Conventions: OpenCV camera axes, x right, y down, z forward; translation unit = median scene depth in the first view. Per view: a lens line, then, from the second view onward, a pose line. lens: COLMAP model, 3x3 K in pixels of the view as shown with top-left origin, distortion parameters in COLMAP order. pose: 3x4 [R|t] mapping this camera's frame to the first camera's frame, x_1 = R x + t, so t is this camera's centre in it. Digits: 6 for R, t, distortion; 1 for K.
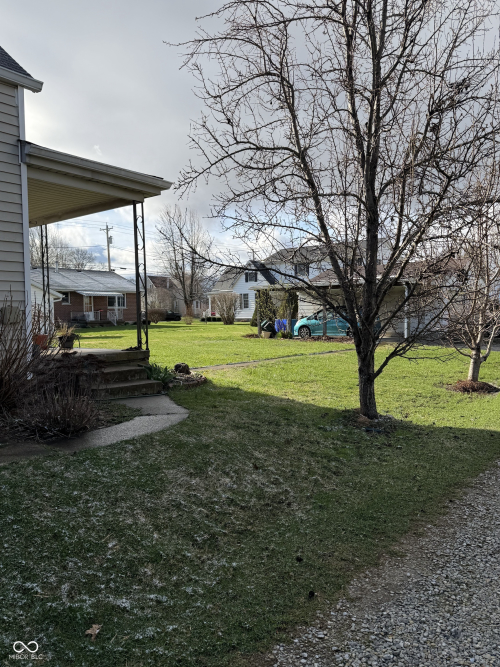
lens RADIAL K [[506.9, 0, 253.4], [0, 506.9, 334.4], [0, 0, 1]] dist [0.016962, 0.000987]
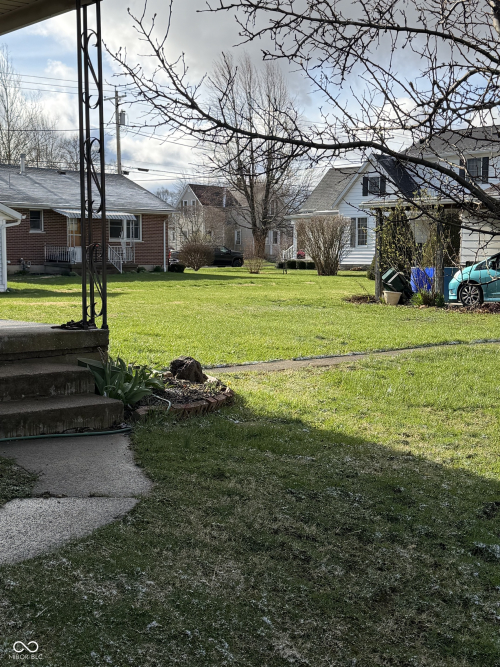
lens RADIAL K [[886.2, 0, 246.2], [0, 886.2, 332.5], [0, 0, 1]] dist [0.074768, 0.000000]
pose [[0.987714, 0.031343, -0.153097, 0.019241], [-0.024224, 0.998546, 0.048150, -0.003668], [0.154383, -0.043850, 0.987037, 0.103625]]
